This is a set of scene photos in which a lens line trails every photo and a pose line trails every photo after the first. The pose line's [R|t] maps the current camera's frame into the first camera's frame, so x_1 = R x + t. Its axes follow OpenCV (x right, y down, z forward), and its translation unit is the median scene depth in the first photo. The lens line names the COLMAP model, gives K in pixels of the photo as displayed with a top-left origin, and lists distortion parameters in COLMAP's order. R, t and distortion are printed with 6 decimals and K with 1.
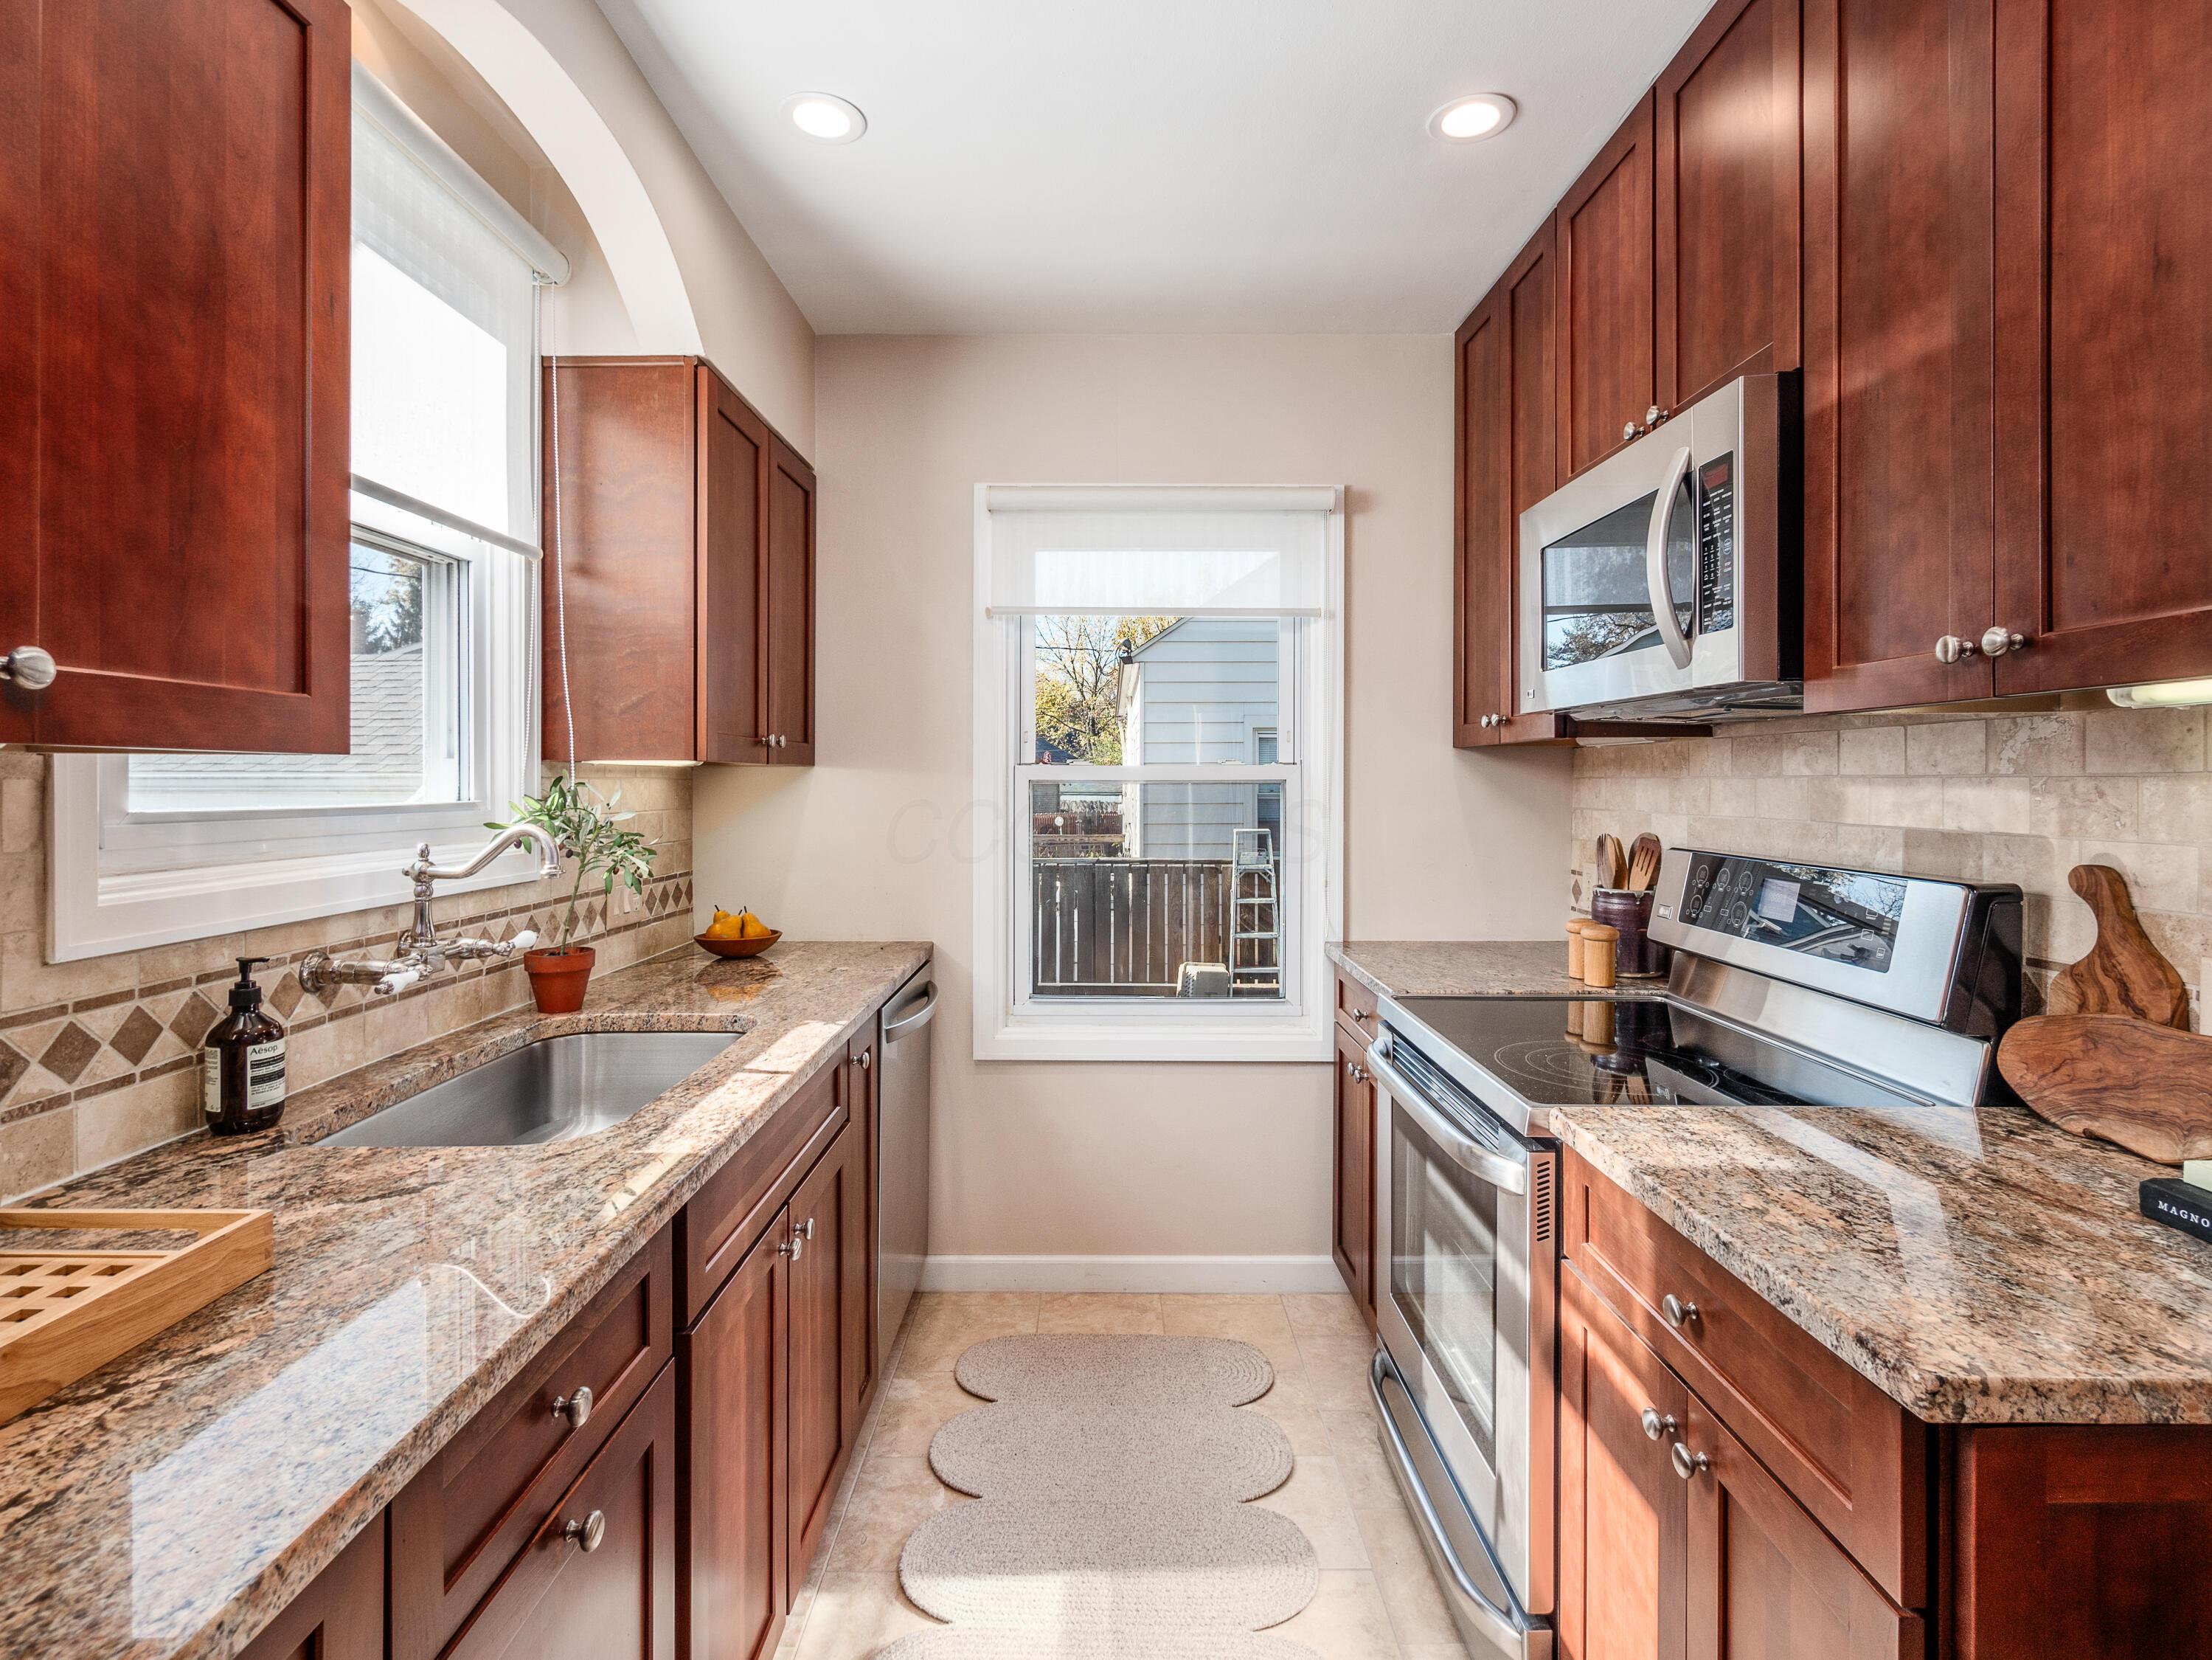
lens RADIAL K [[1092.1, 0, 1104.0], [0, 1092.1, 788.2], [0, 0, 1]] dist [-0.002370, 0.001131]
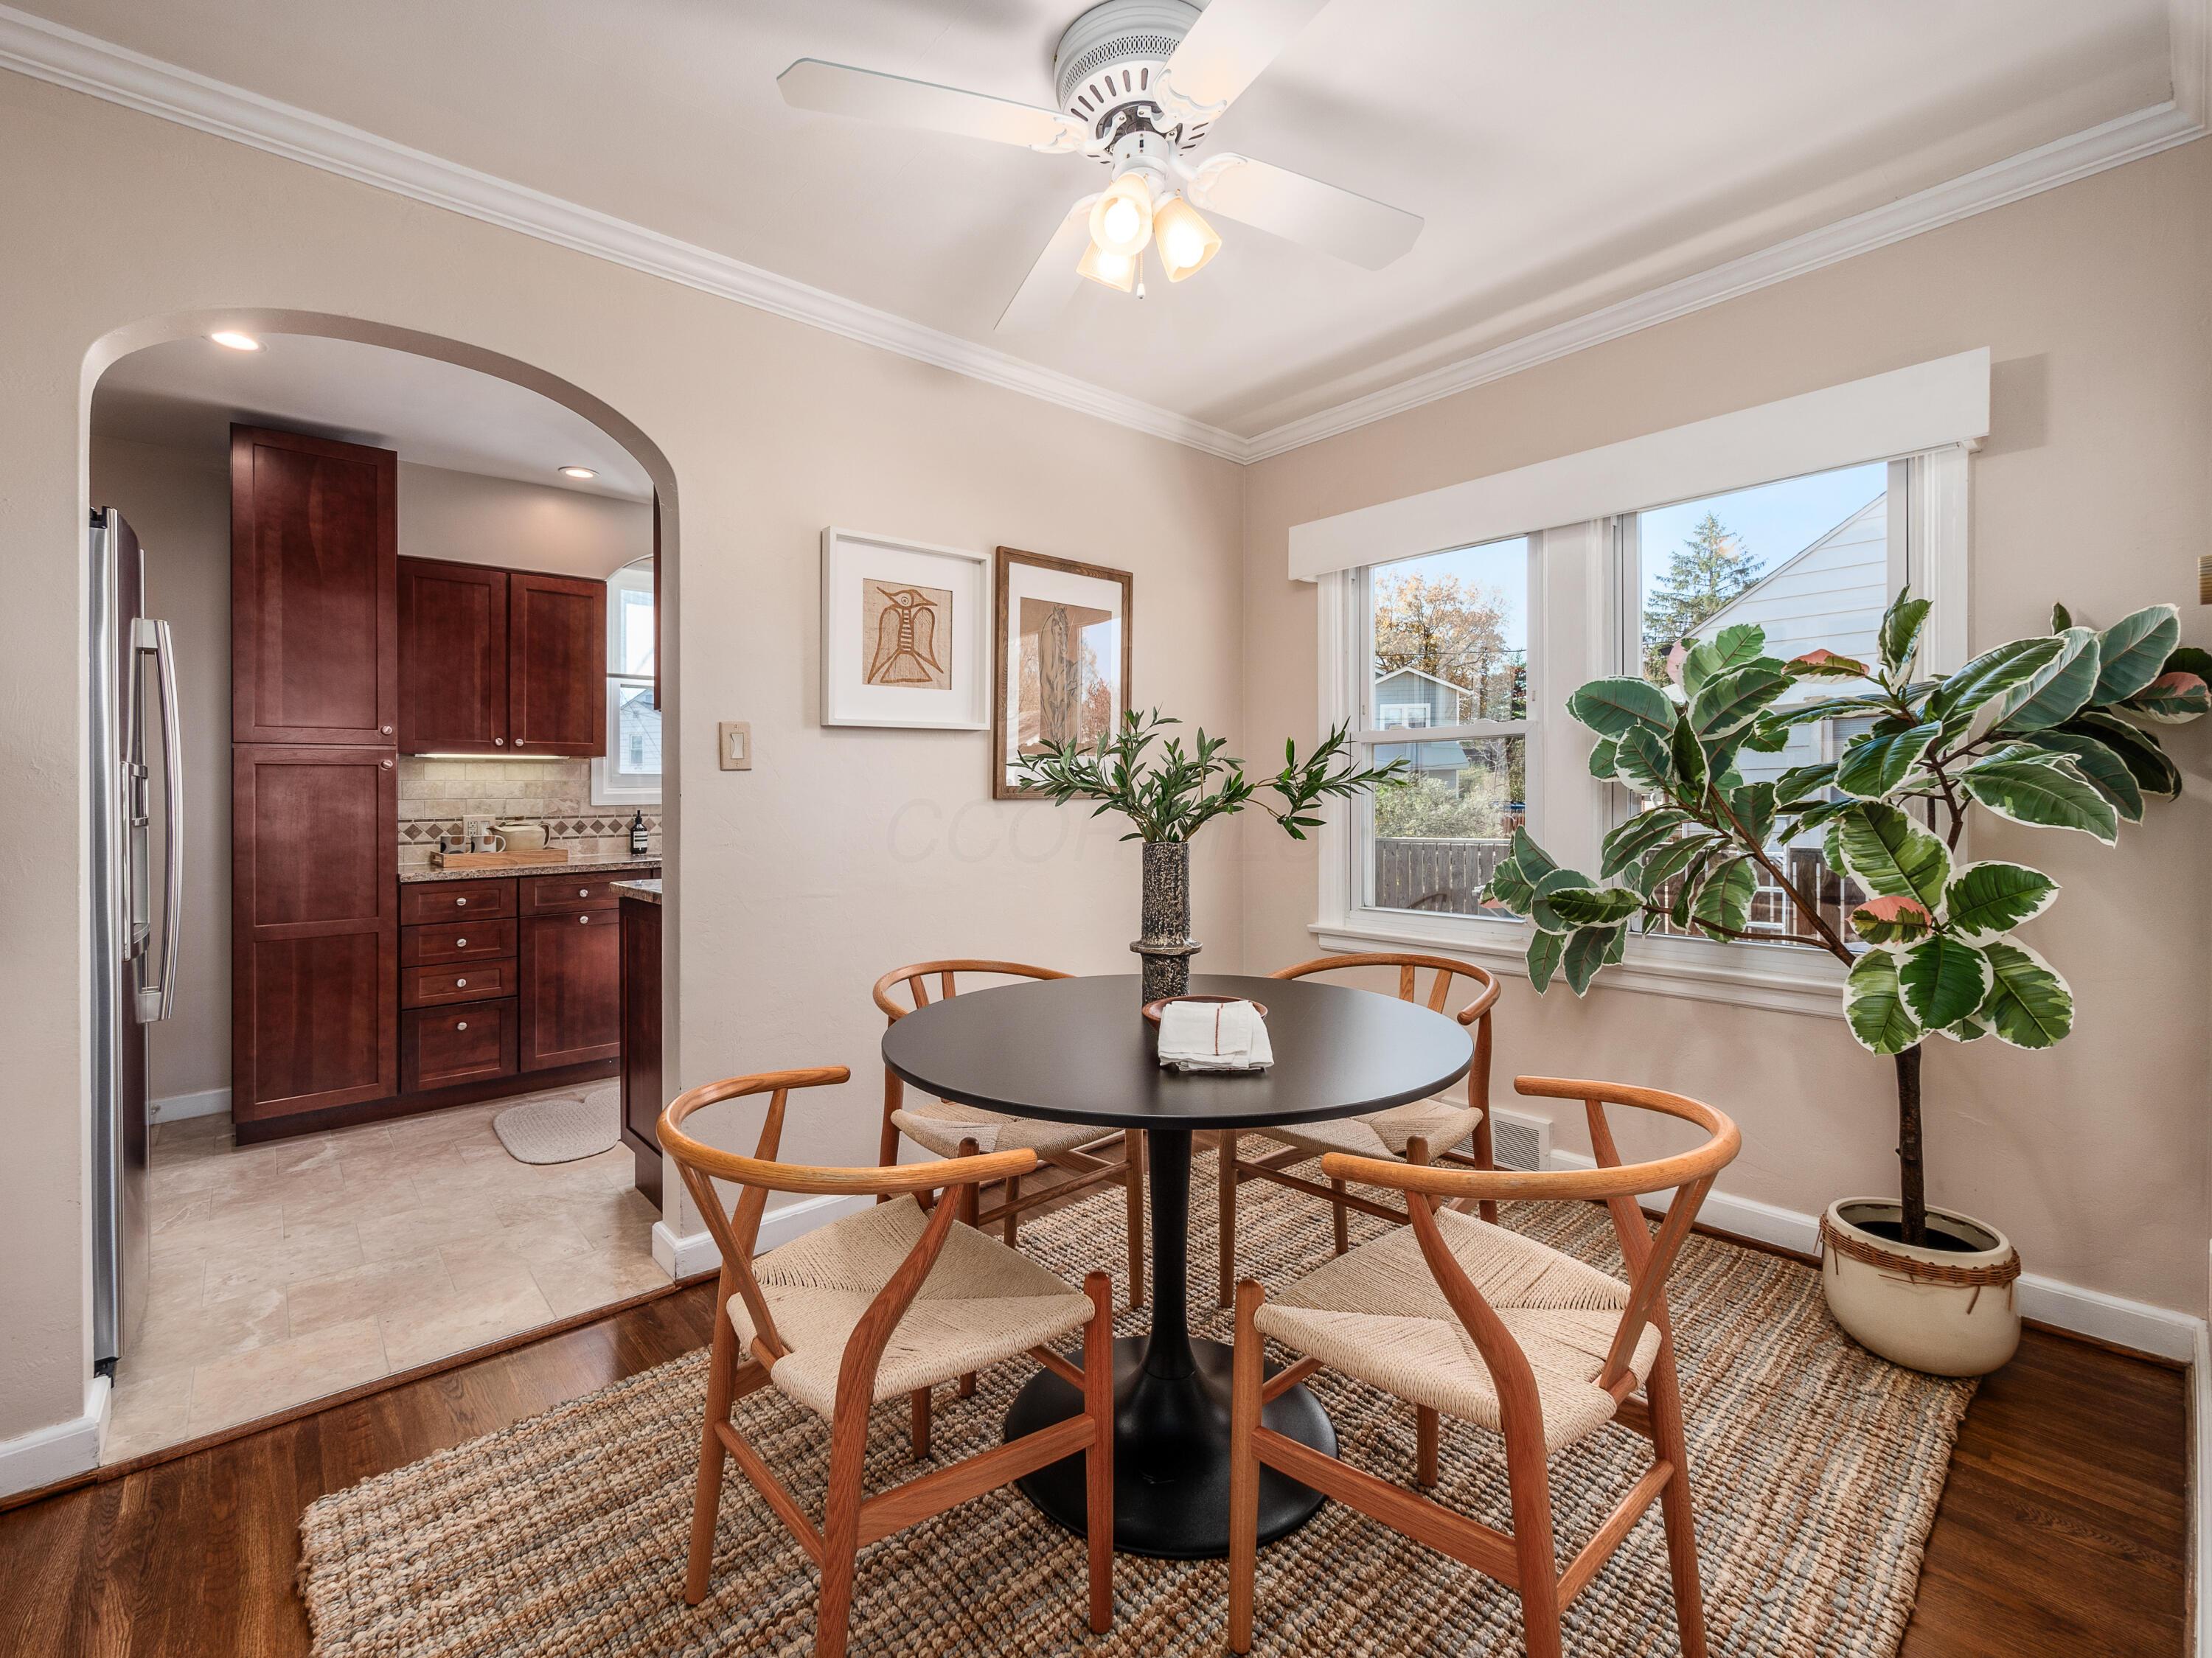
lens RADIAL K [[945.2, 0, 1064.5], [0, 945.2, 785.6], [0, 0, 1]] dist [-0.002012, -0.000449]
pose [[0.654156, -0.008153, -0.756316, 2.086855], [0.001342, 0.999953, -0.009619, 0.075523], [0.756358, 0.005277, 0.654136, -0.049659]]
